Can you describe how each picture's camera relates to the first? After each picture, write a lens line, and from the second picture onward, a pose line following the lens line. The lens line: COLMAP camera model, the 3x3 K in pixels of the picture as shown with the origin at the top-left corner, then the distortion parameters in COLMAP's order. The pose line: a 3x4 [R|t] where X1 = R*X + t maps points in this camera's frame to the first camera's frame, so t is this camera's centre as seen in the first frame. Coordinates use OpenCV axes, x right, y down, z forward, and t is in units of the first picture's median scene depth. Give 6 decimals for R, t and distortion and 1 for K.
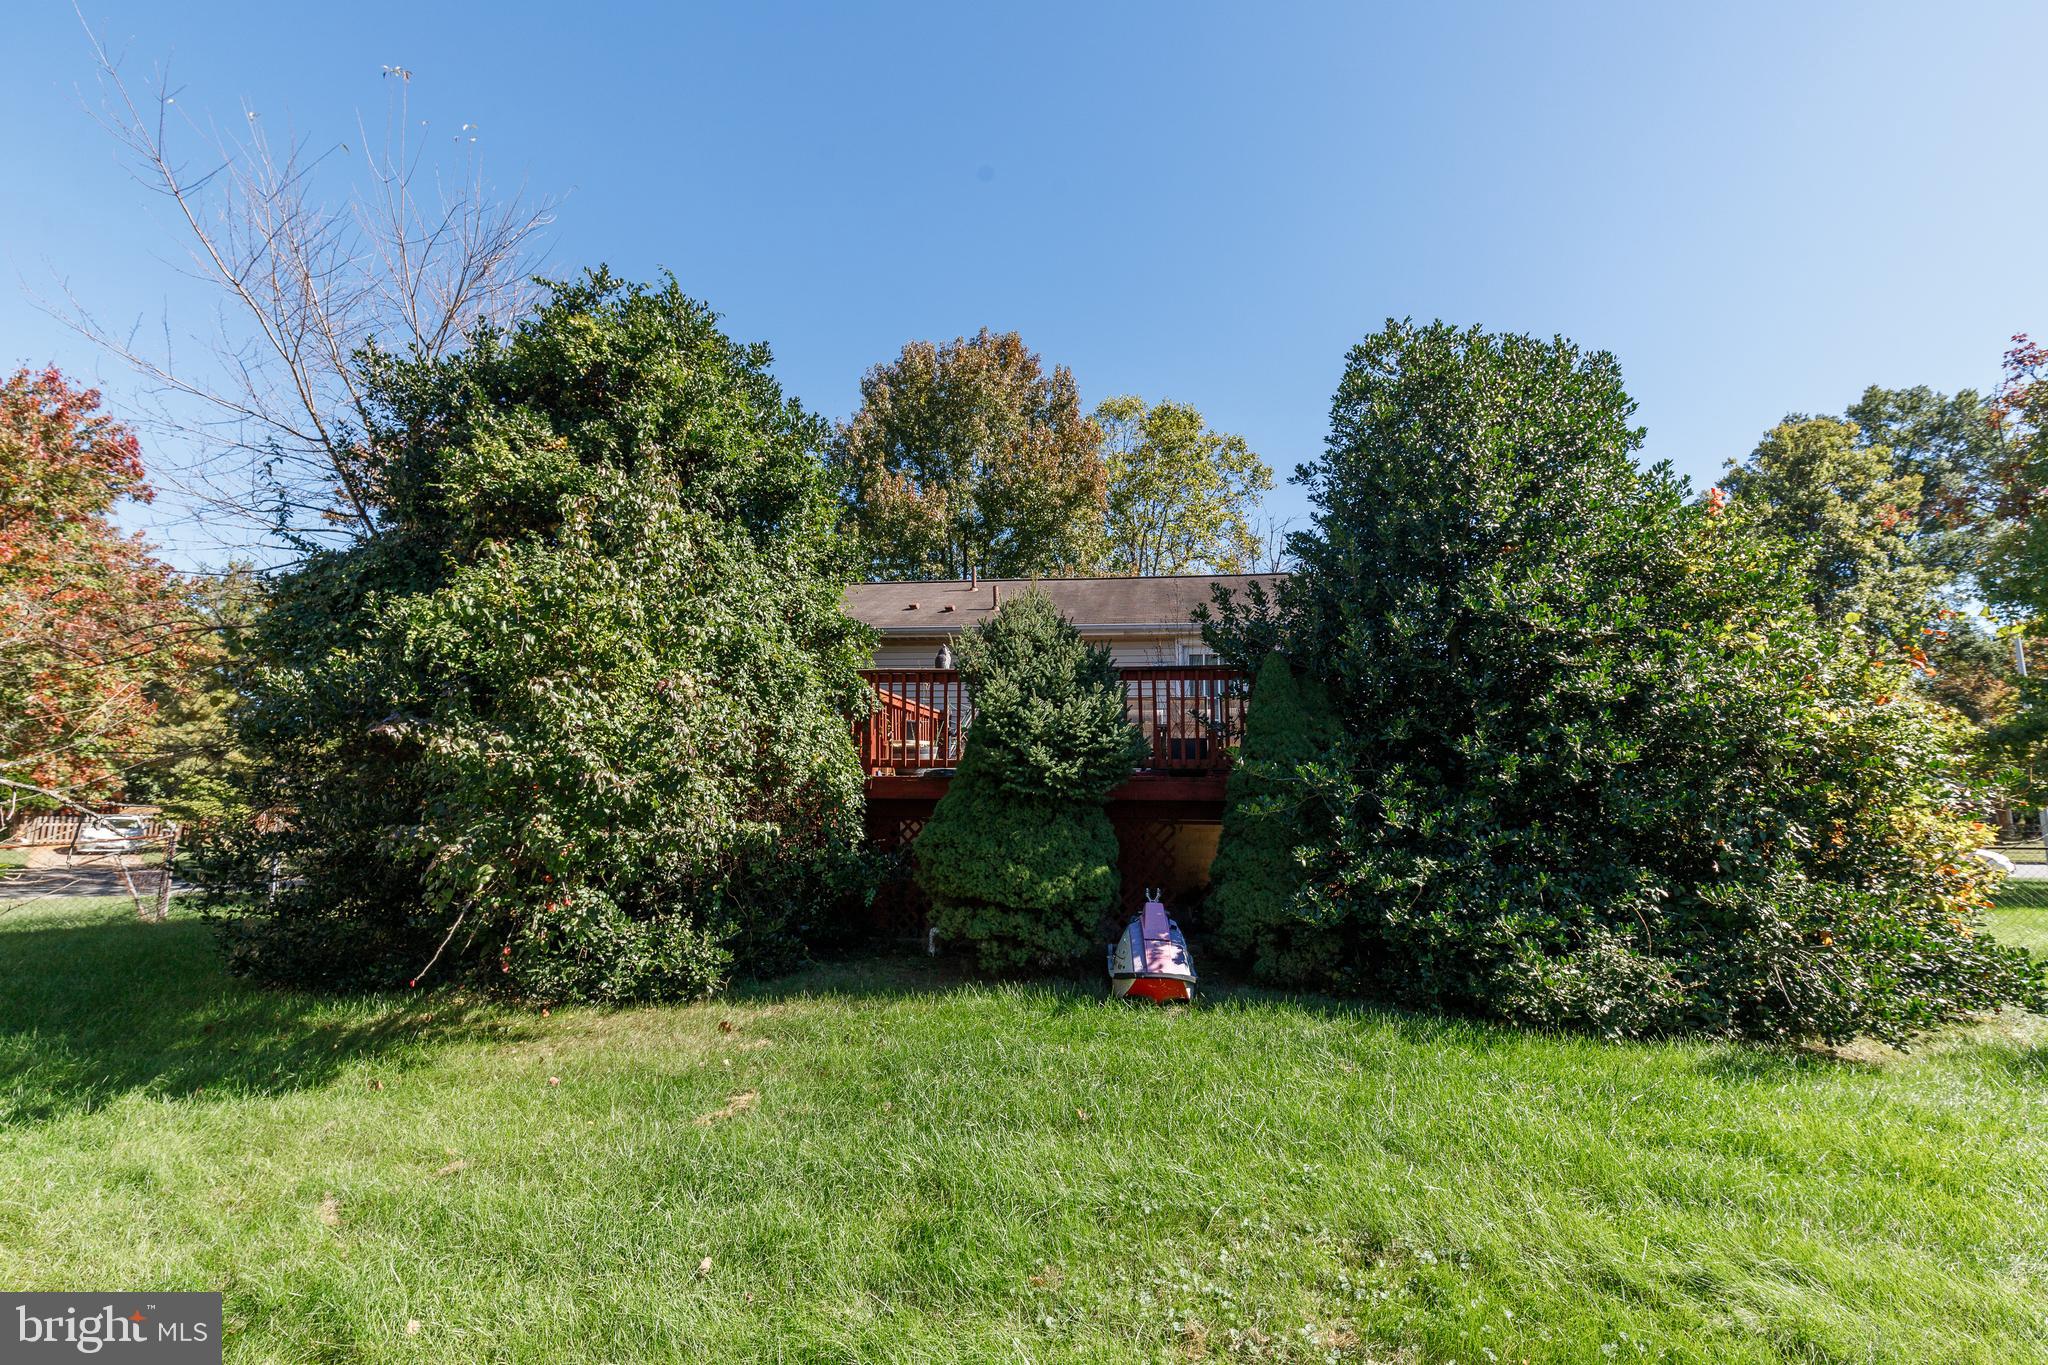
lens RADIAL K [[967.3, 0, 1021.0], [0, 967.3, 673.4], [0, 0, 1]] dist [0.001159, -0.000035]
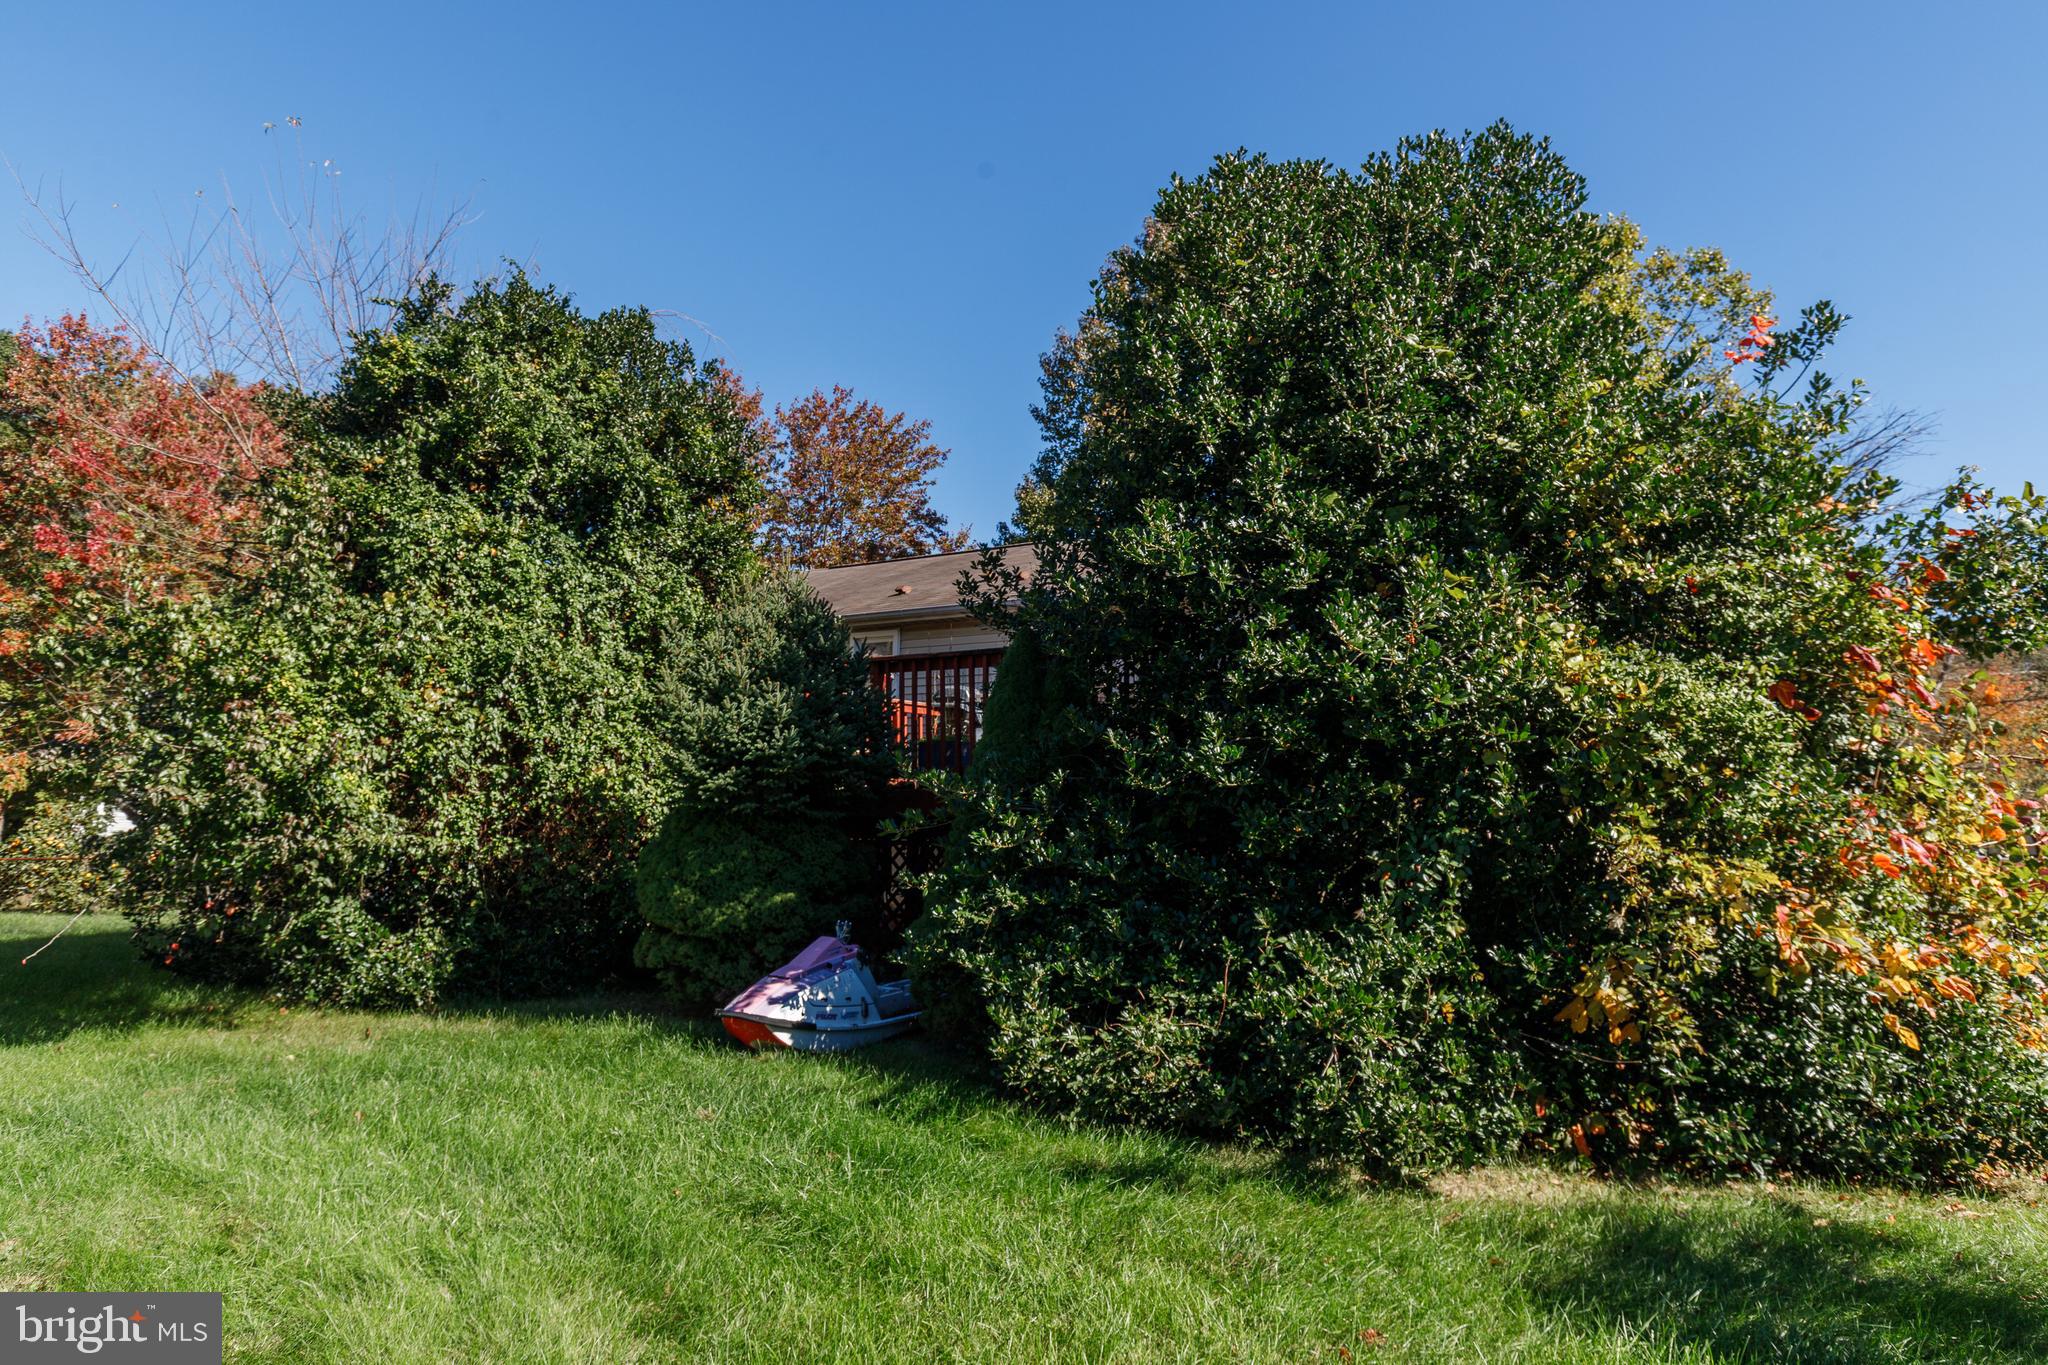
lens RADIAL K [[1276.3, 0, 1024.0], [0, 1276.3, 682.5], [0, 0, 1]] dist [-0.006043, -0.000990]
pose [[0.909851, -0.036944, -0.413286, 0.678683], [0.053434, 0.998167, 0.028409, -0.009105], [0.411479, -0.047931, 0.910158, 0.046663]]
